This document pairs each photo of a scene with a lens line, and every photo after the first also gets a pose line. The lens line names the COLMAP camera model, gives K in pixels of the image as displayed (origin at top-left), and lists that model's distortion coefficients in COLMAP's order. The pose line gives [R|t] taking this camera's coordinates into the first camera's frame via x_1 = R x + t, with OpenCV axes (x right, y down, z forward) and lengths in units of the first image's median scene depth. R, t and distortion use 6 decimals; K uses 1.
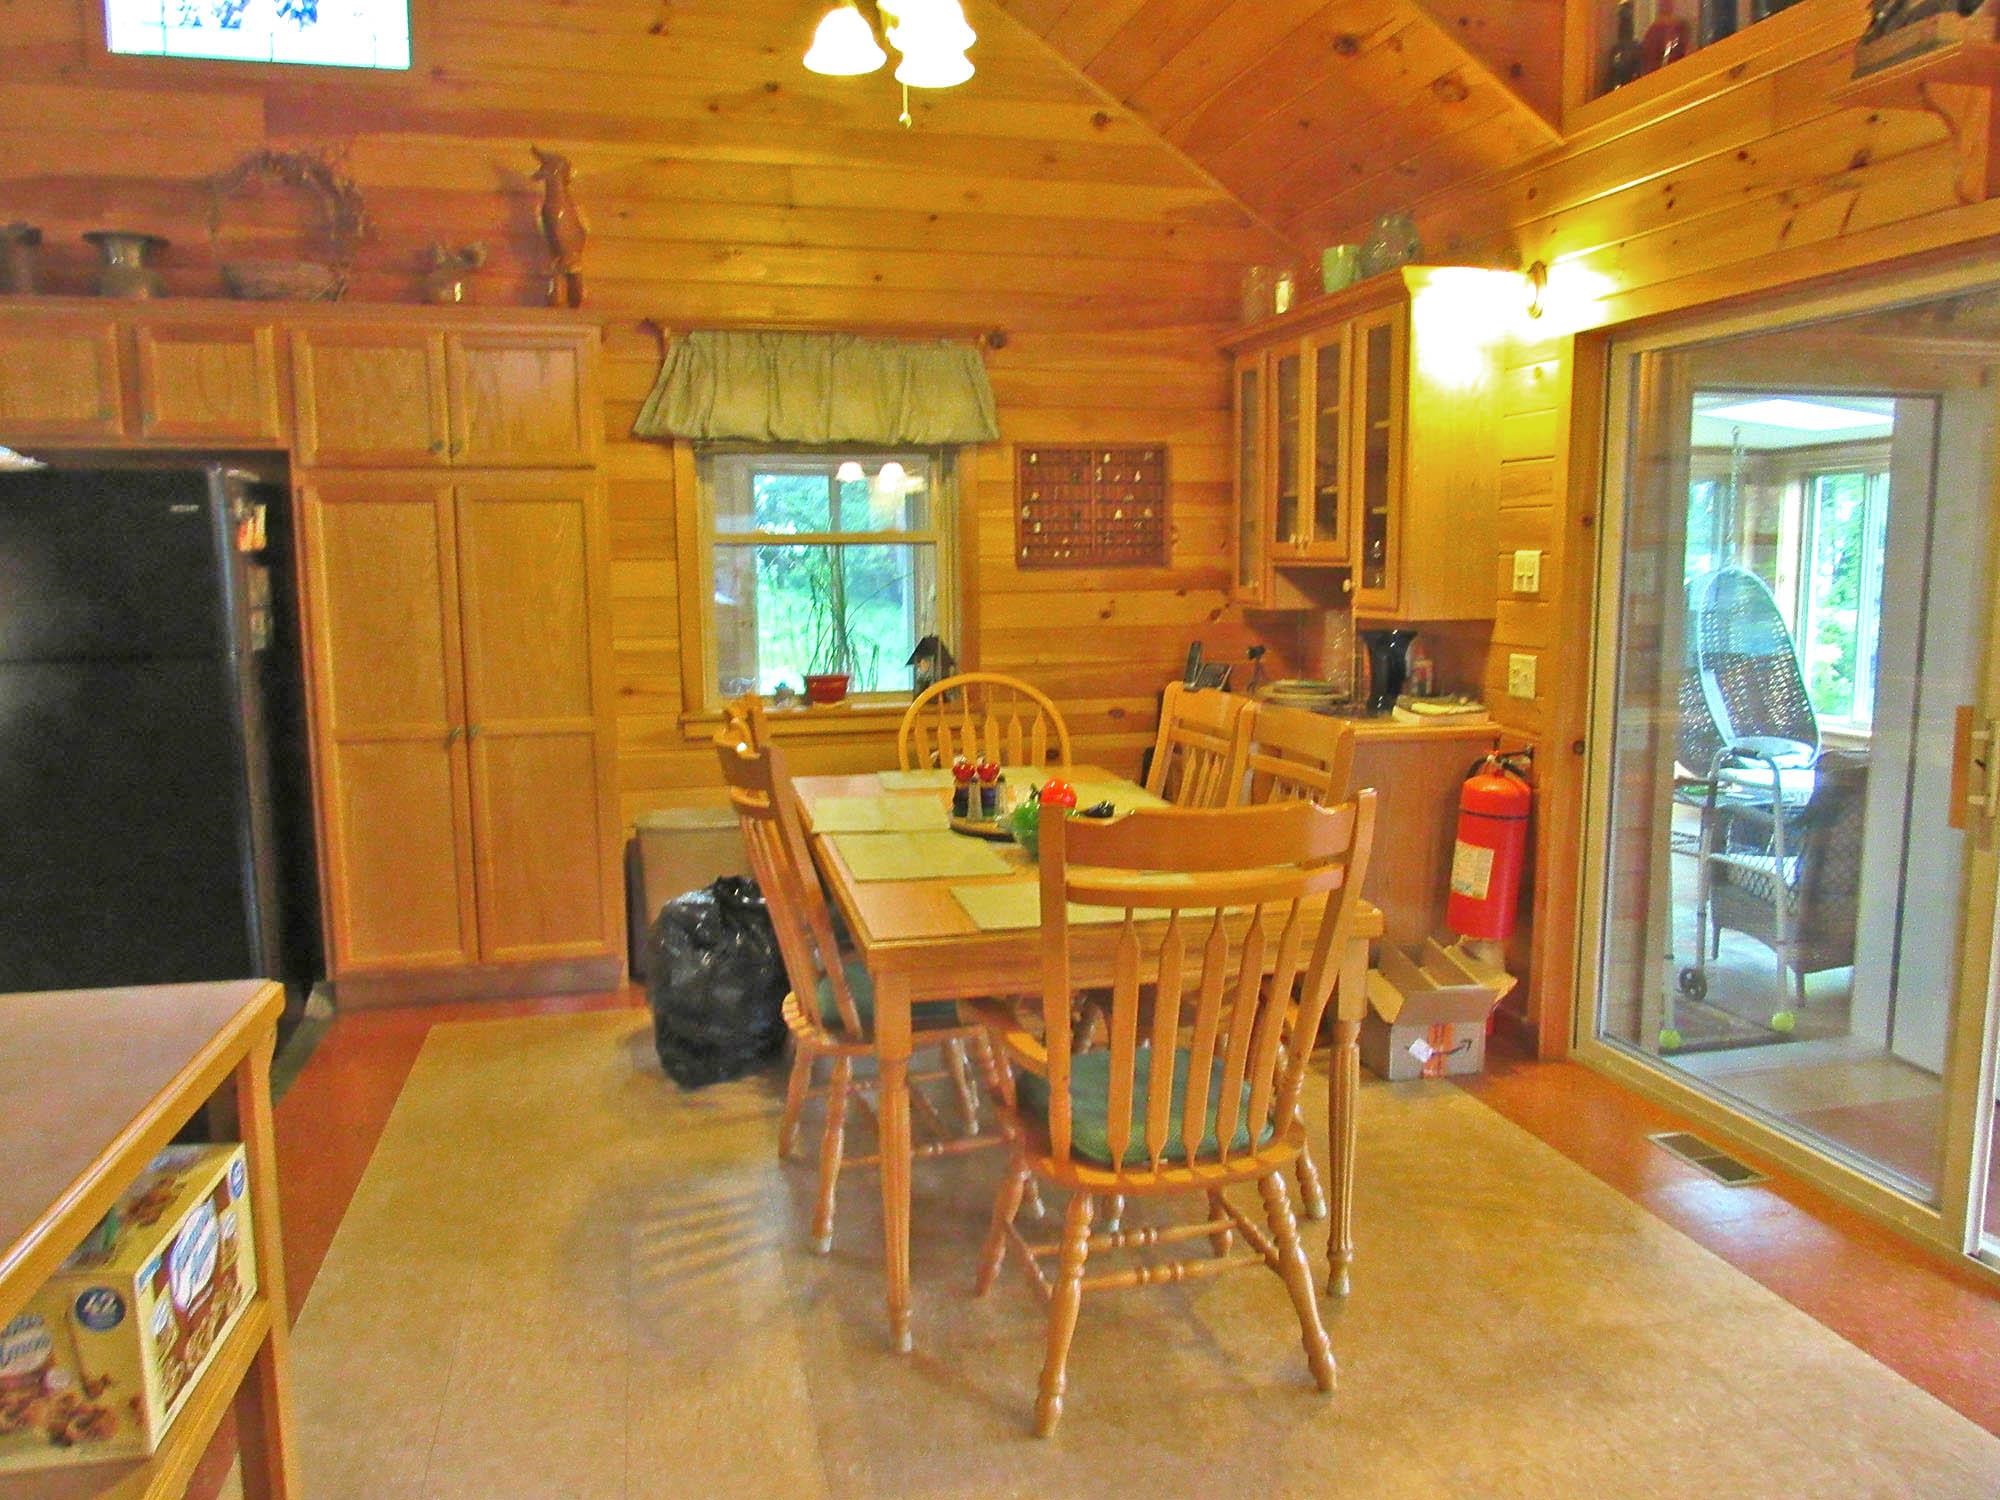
lens RADIAL K [[1433.4, 0, 1000.0], [0, 1433.4, 750.0], [0, 0, 1]] dist [-0.024512, -0.003009]
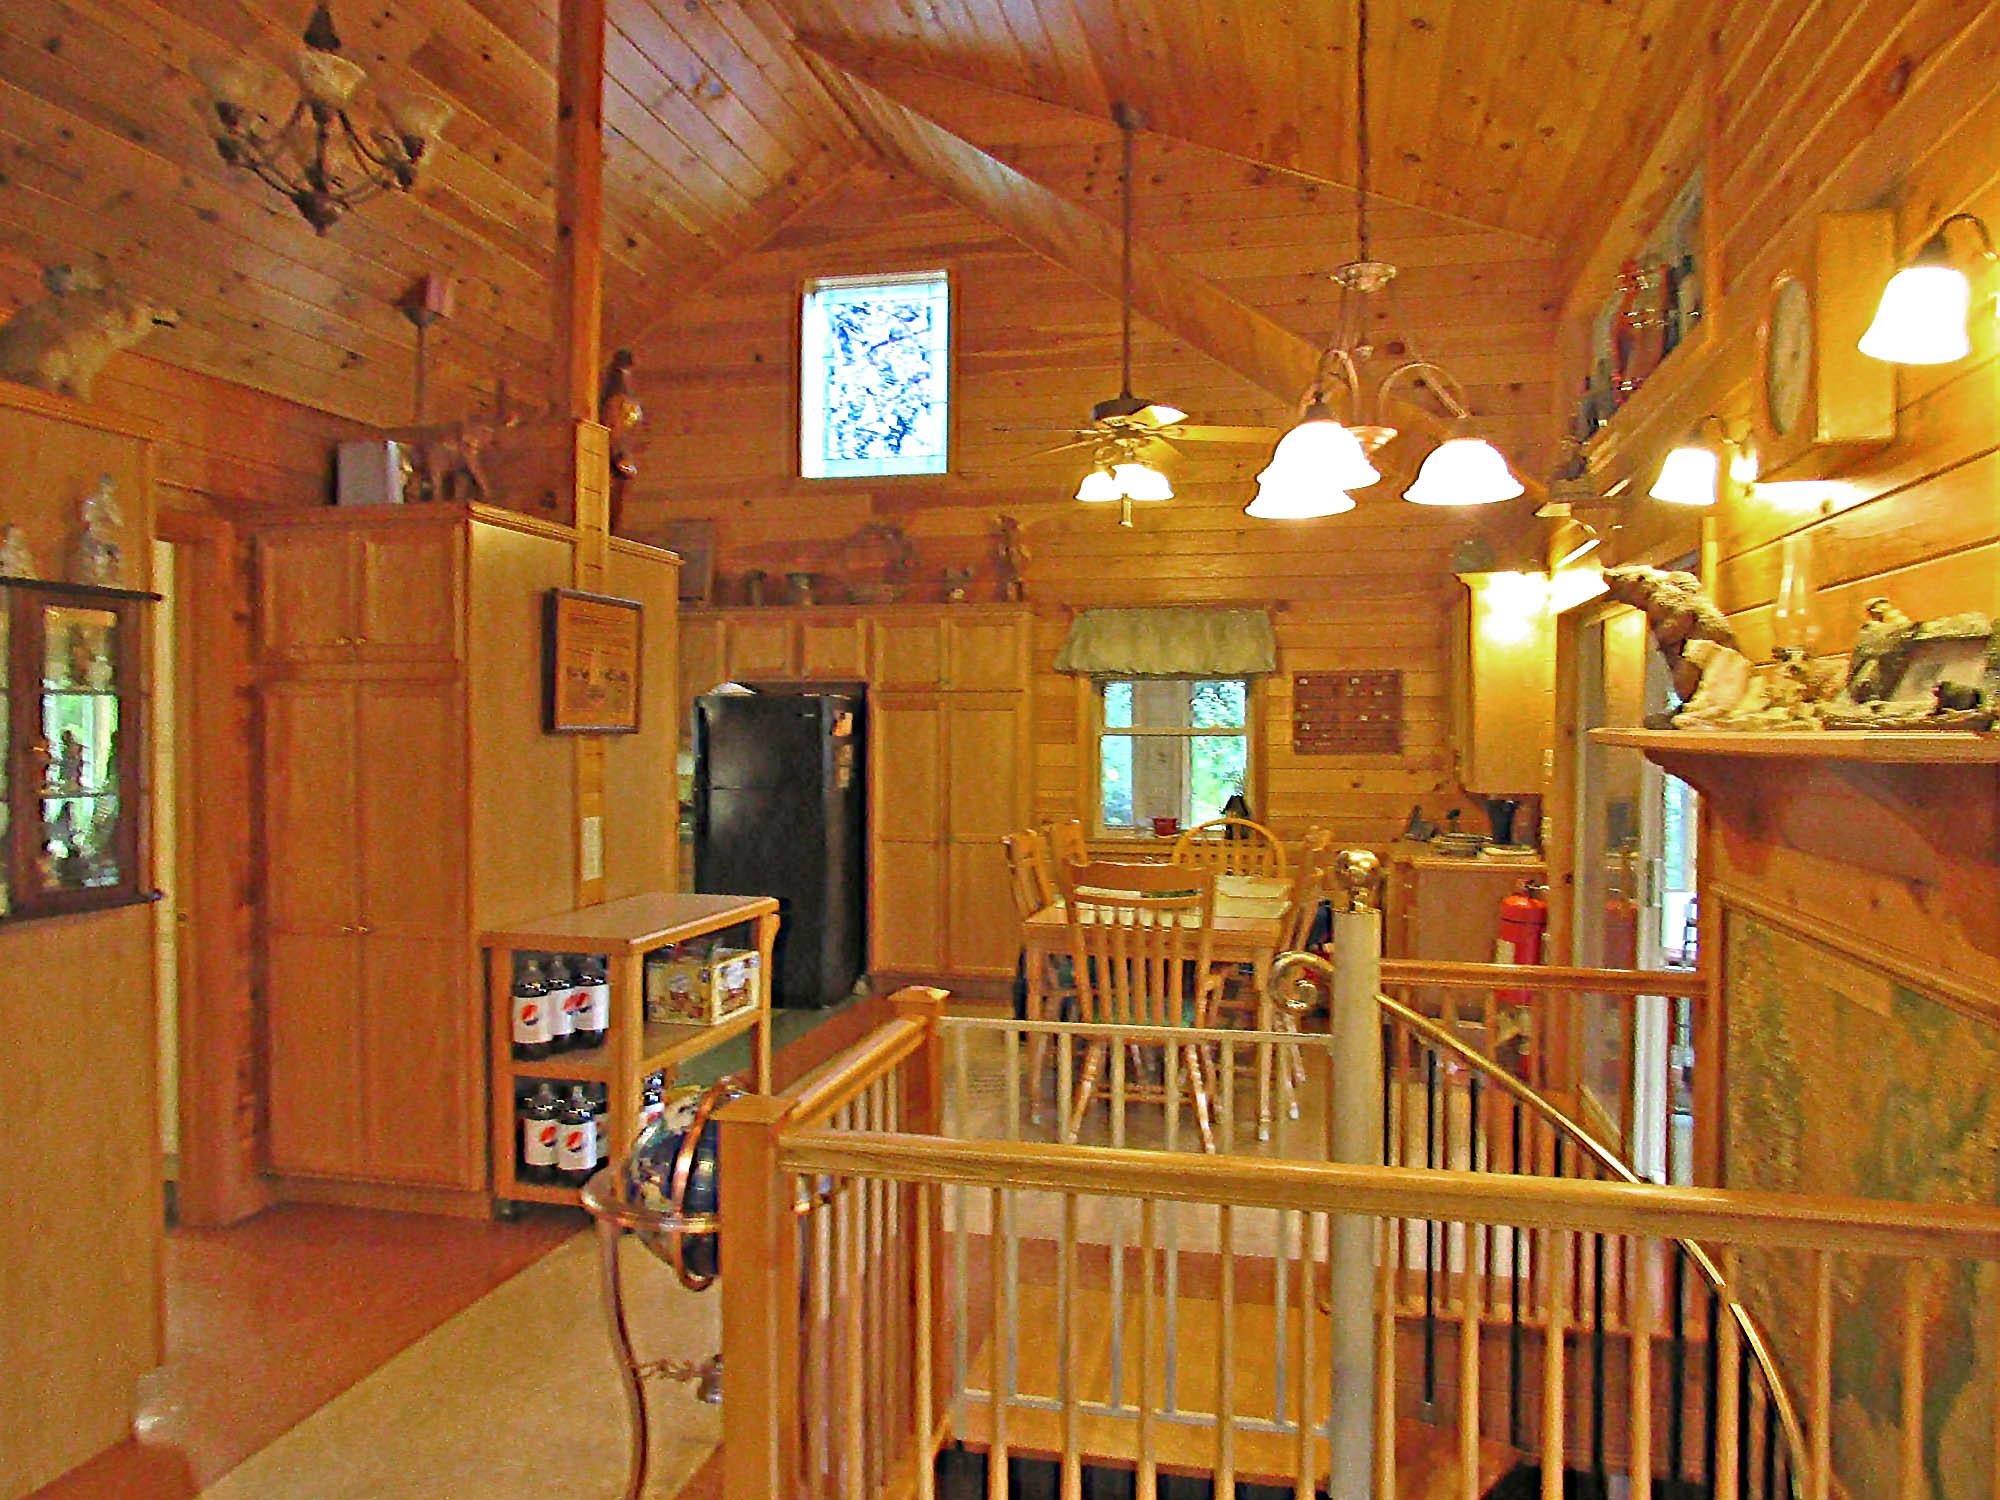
lens RADIAL K [[1433.4, 0, 1000.0], [0, 1433.4, 750.0], [0, 0, 1]] dist [-0.024512, -0.003009]
pose [[0.895355, 0.019635, -0.444919, 0.474749], [-0.071213, 0.992485, -0.099511, 0.050389], [0.439622, 0.120782, 0.890025, -0.565972]]
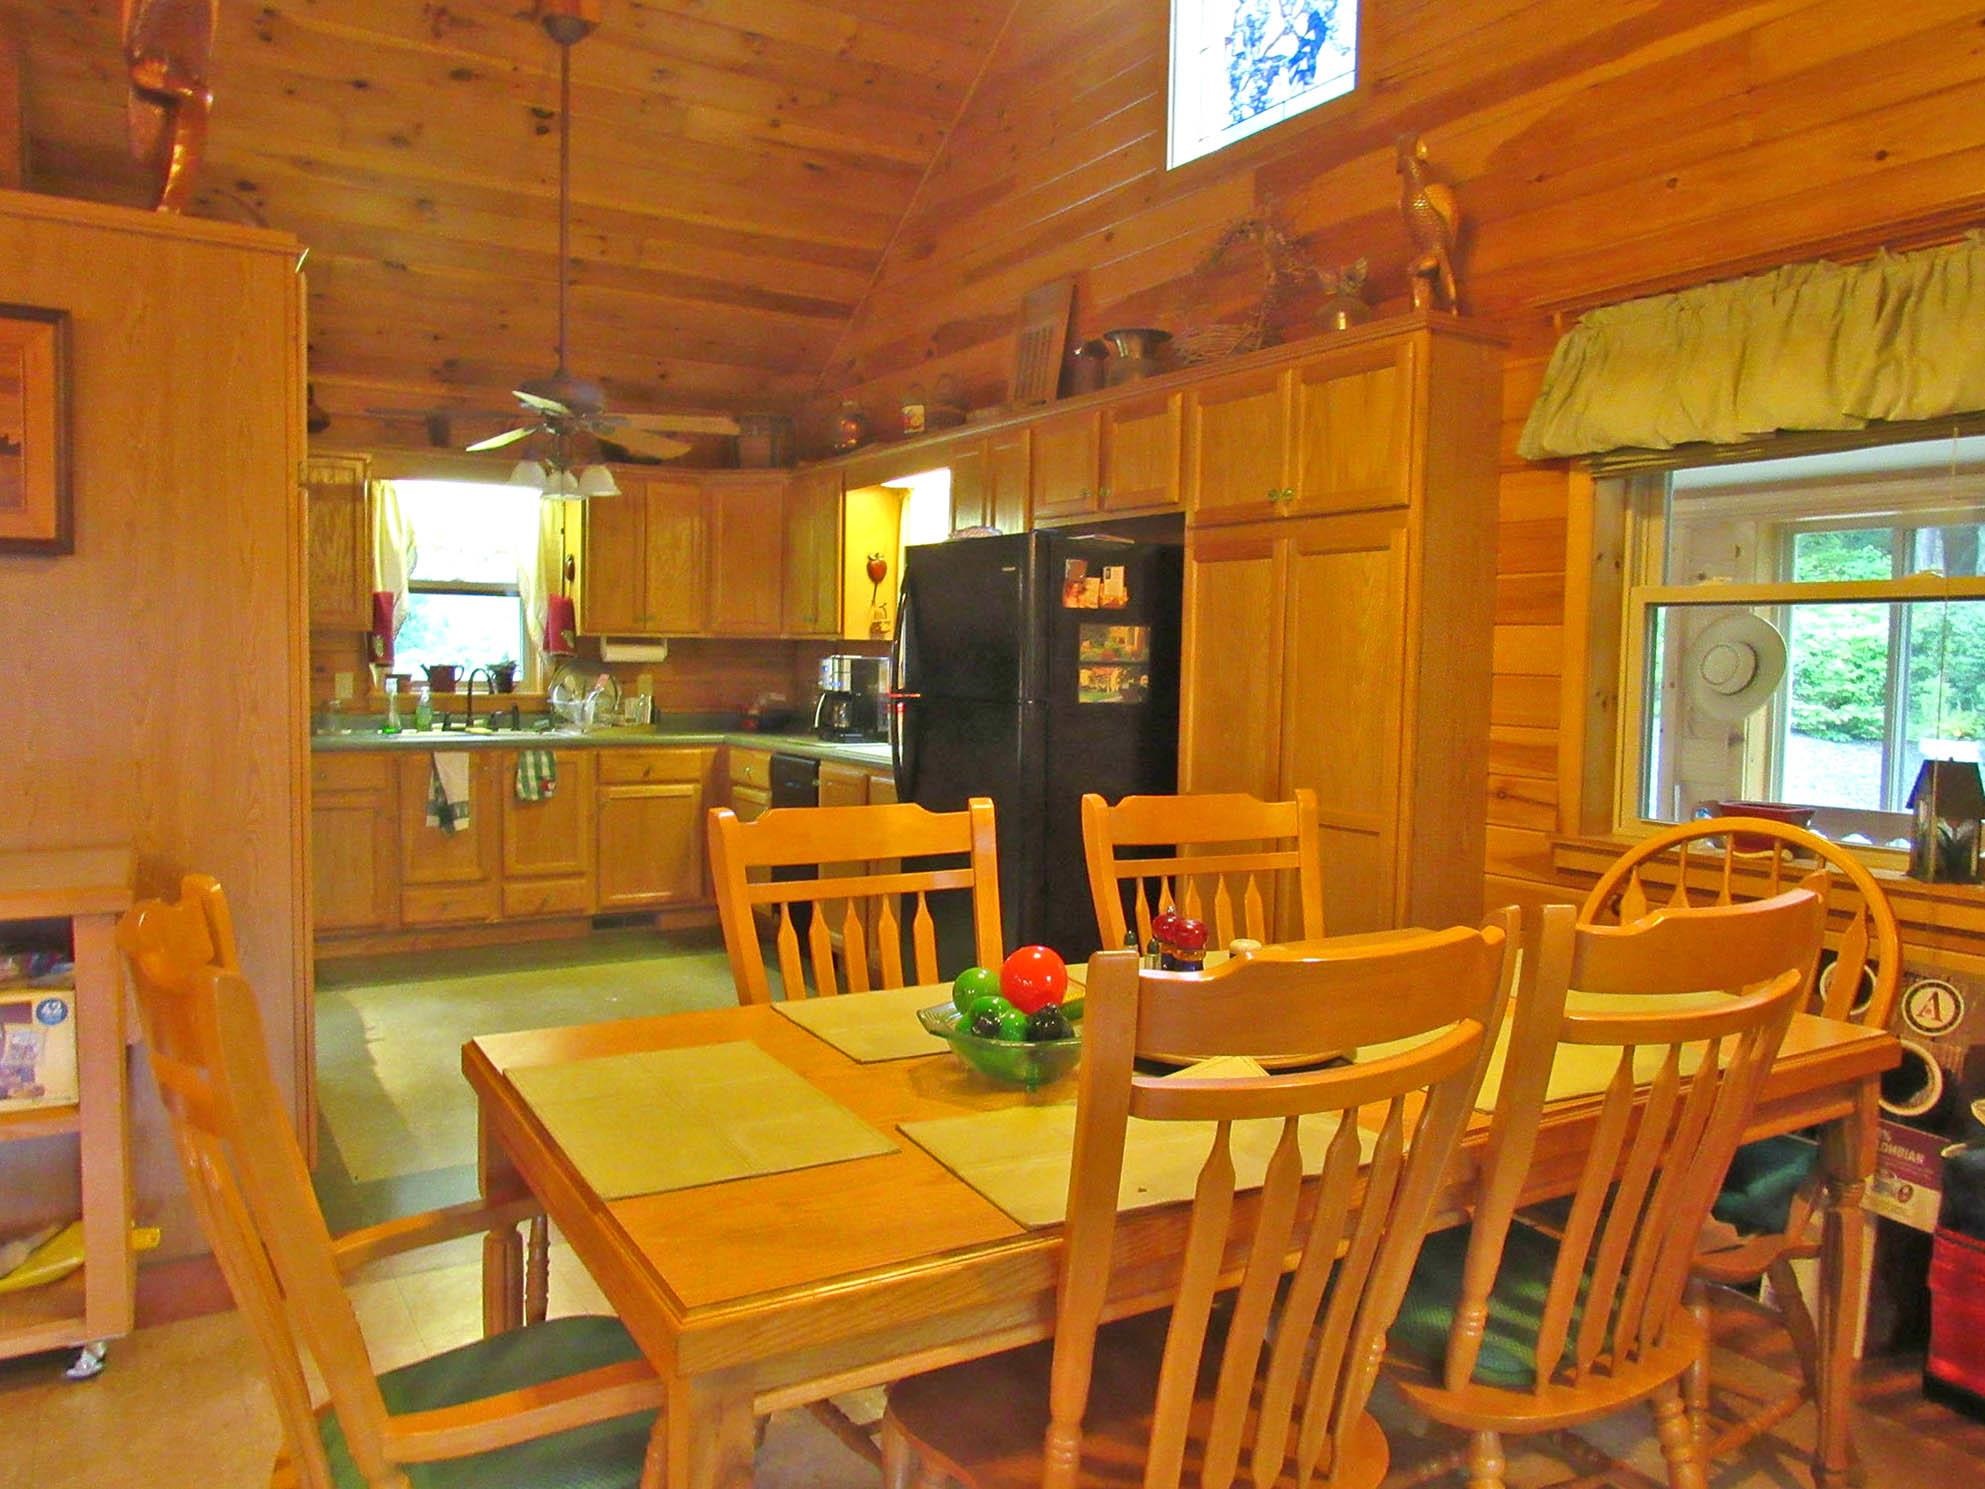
lens RADIAL K [[1422.6, 0, 992.5], [0, 1422.6, 744.5], [0, 0, 1]] dist [-0.024512, -0.003009]
pose [[0.306748, 0.079885, -0.948433, 0.417095], [-0.151563, 0.987856, 0.034186, -0.057916], [0.939646, 0.133261, 0.315130, 0.548466]]
